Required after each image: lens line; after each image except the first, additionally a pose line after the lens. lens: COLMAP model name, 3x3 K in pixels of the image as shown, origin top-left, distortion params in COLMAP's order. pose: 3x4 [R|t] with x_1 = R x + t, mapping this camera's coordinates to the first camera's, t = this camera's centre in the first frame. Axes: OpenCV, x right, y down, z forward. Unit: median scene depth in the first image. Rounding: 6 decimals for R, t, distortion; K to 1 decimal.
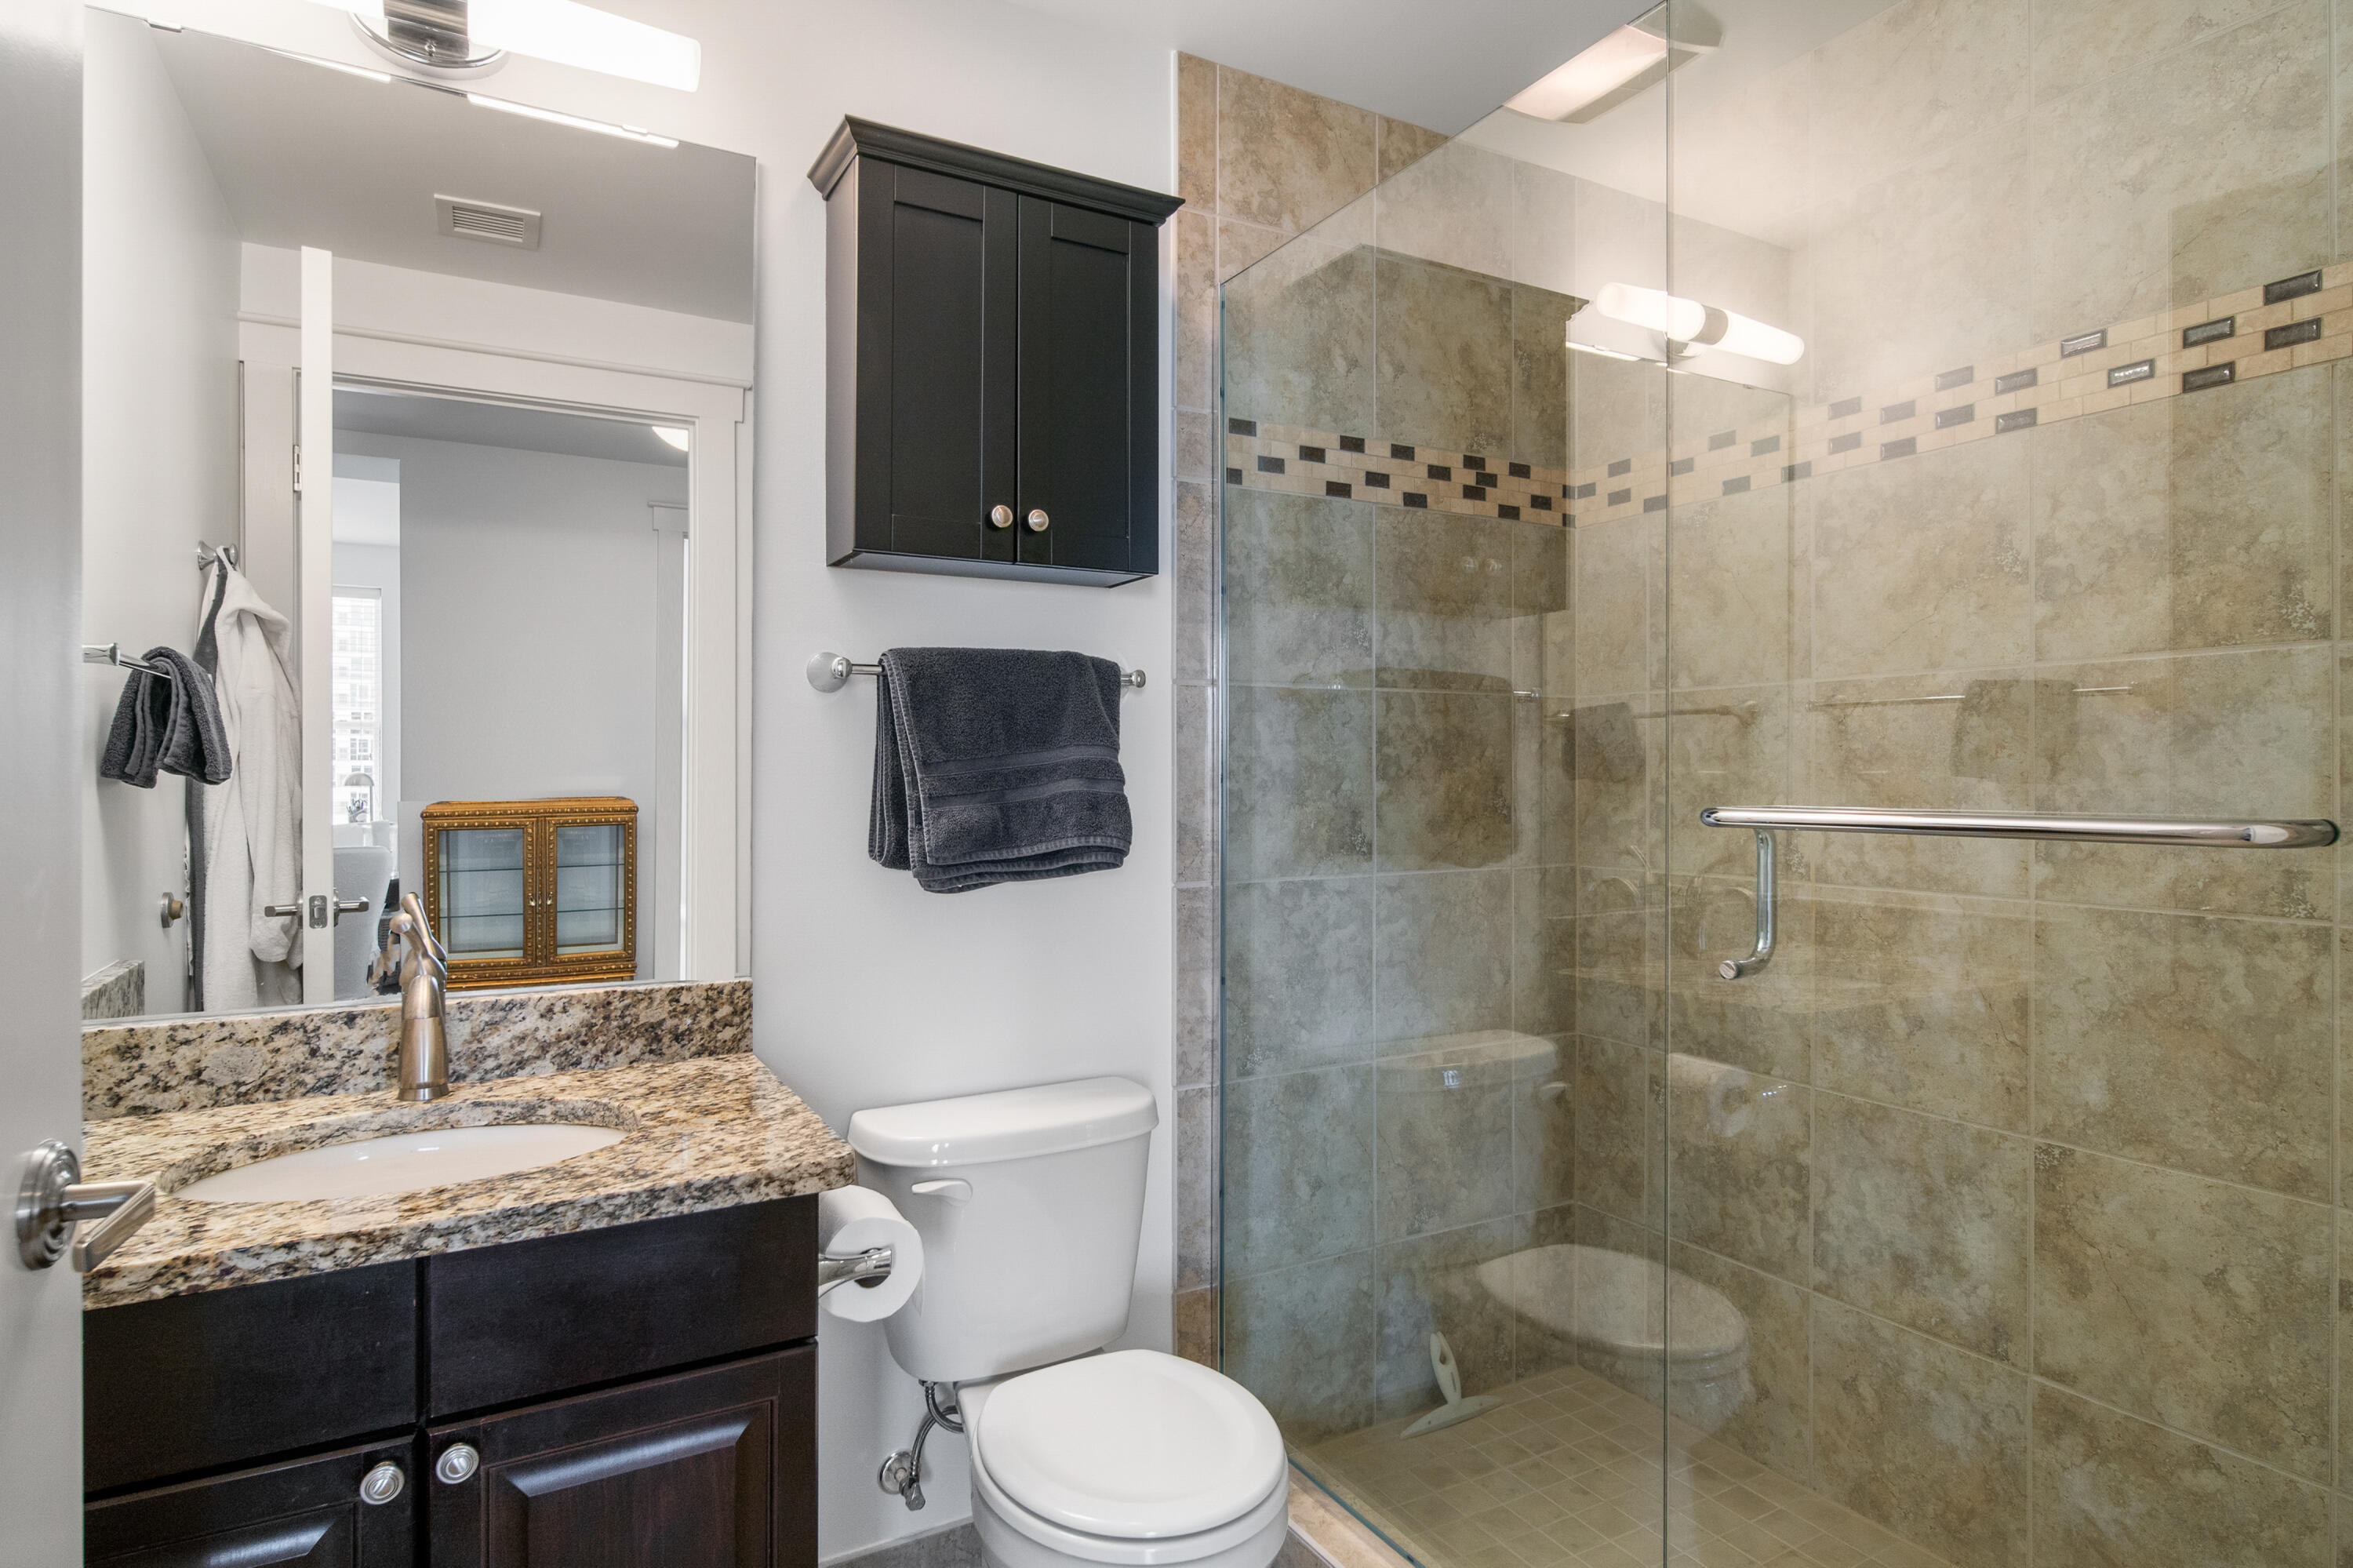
lens RADIAL K [[1282.7, 0, 1169.3], [0, 1282.7, 781.7], [0, 0, 1]] dist [-0.003466, 0.001483]
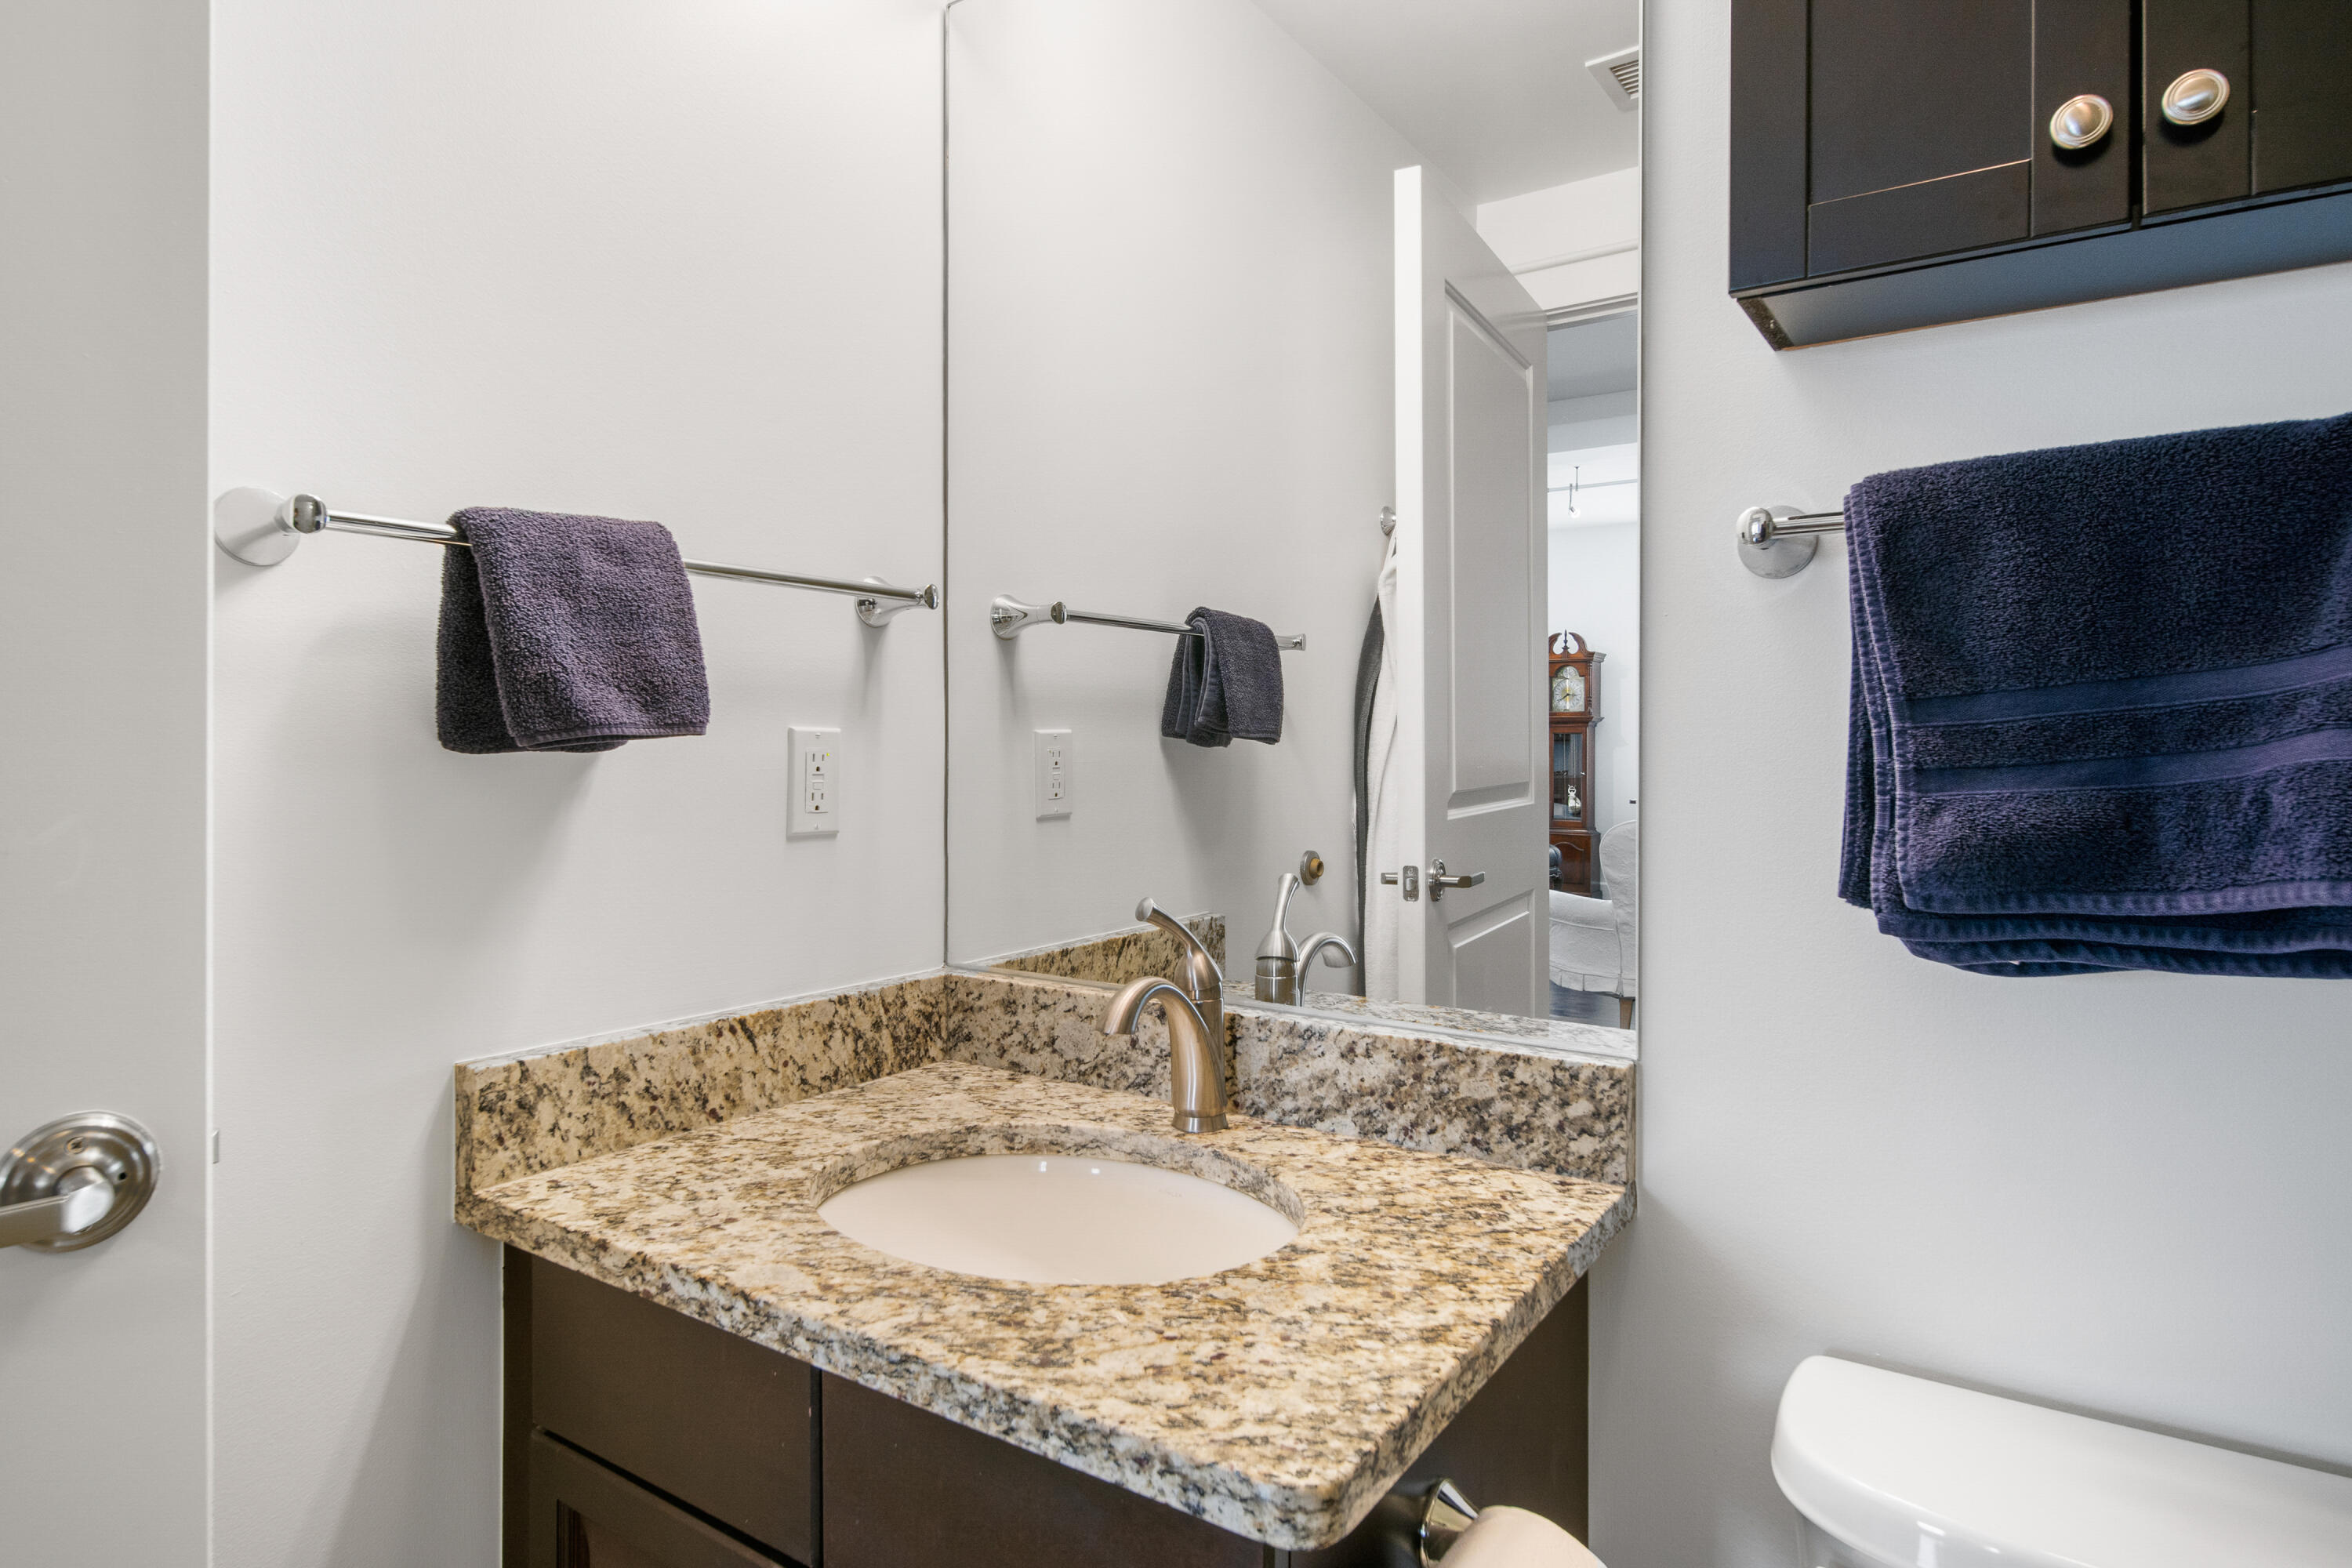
lens RADIAL K [[1282.1, 0, 1243.1], [0, 1282.1, 745.8], [0, 0, 1]] dist [-0.003466, 0.001483]
pose [[0.441189, 0.001213, -0.897413, 0.140195], [-0.006344, 0.999978, -0.001767, 0.006054], [0.897392, 0.006473, 0.441187, 0.595323]]
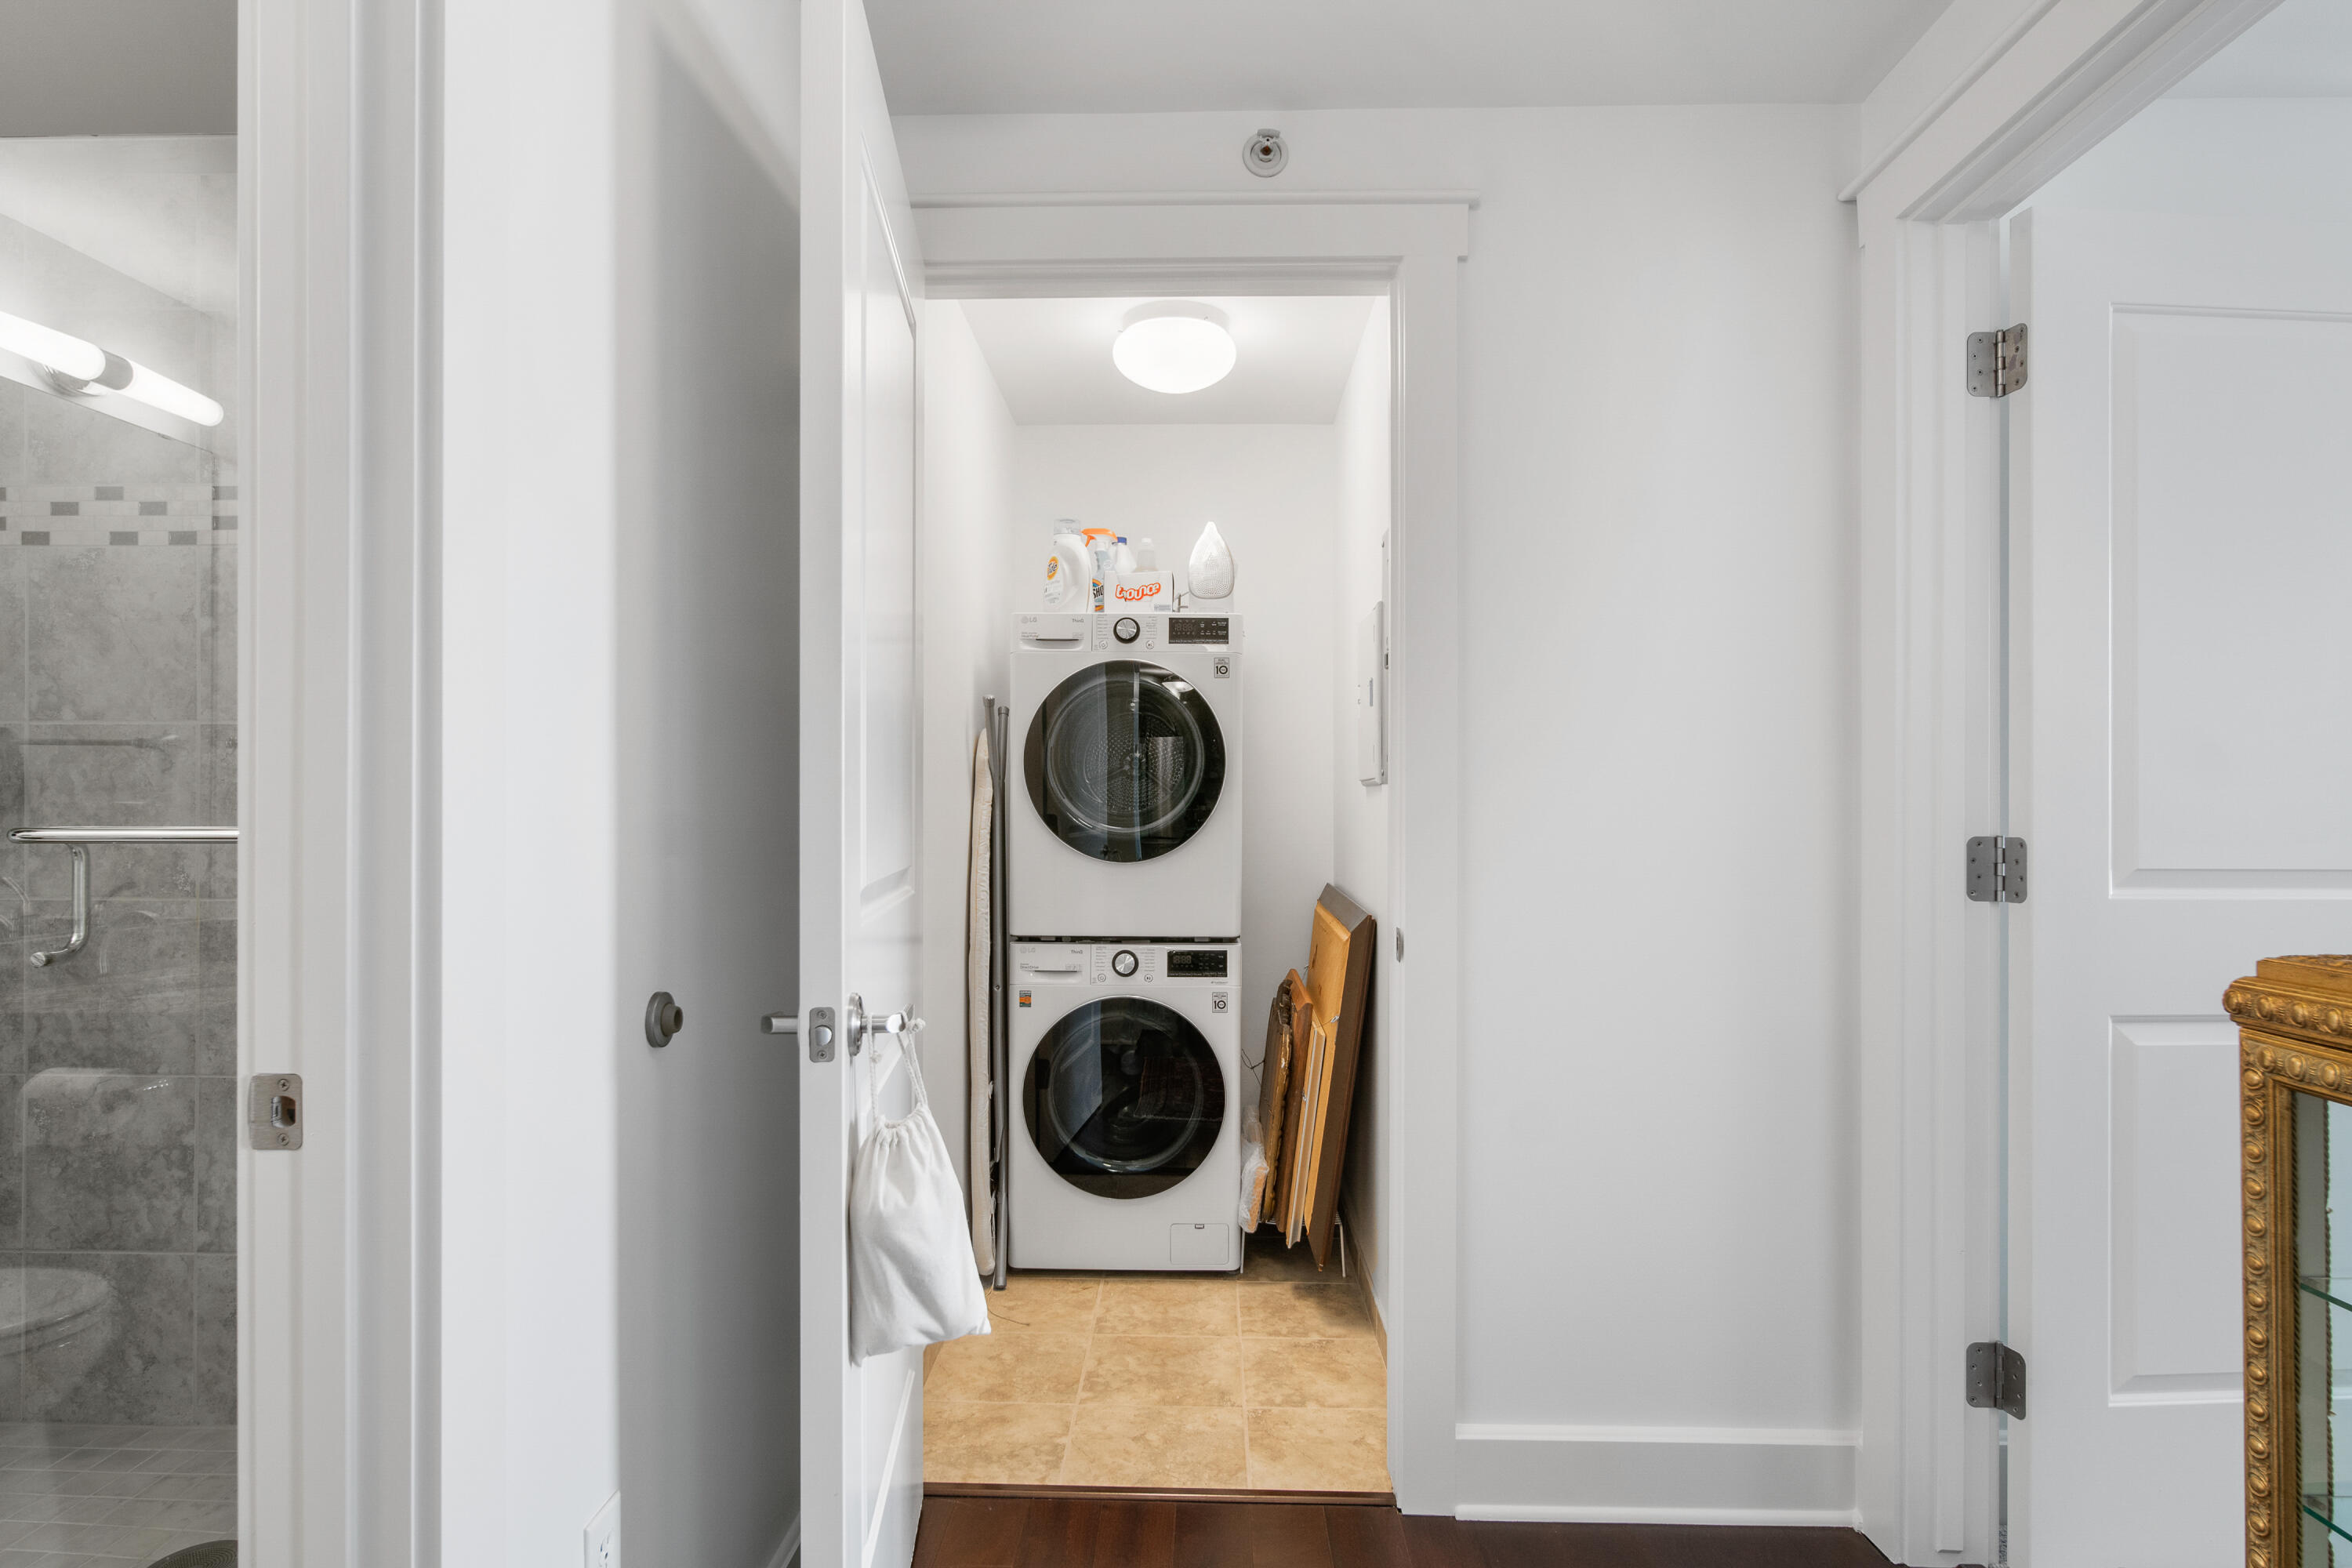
lens RADIAL K [[1282.1, 0, 1181.9], [0, 1282.1, 818.0], [0, 0, 1]] dist [-0.003466, 0.001483]
pose [[0.508267, 0.000131, 0.861200, -0.047980], [-0.000191, 1.000000, -0.000039, 0.008311], [-0.861200, -0.000145, 0.508267, -0.433953]]
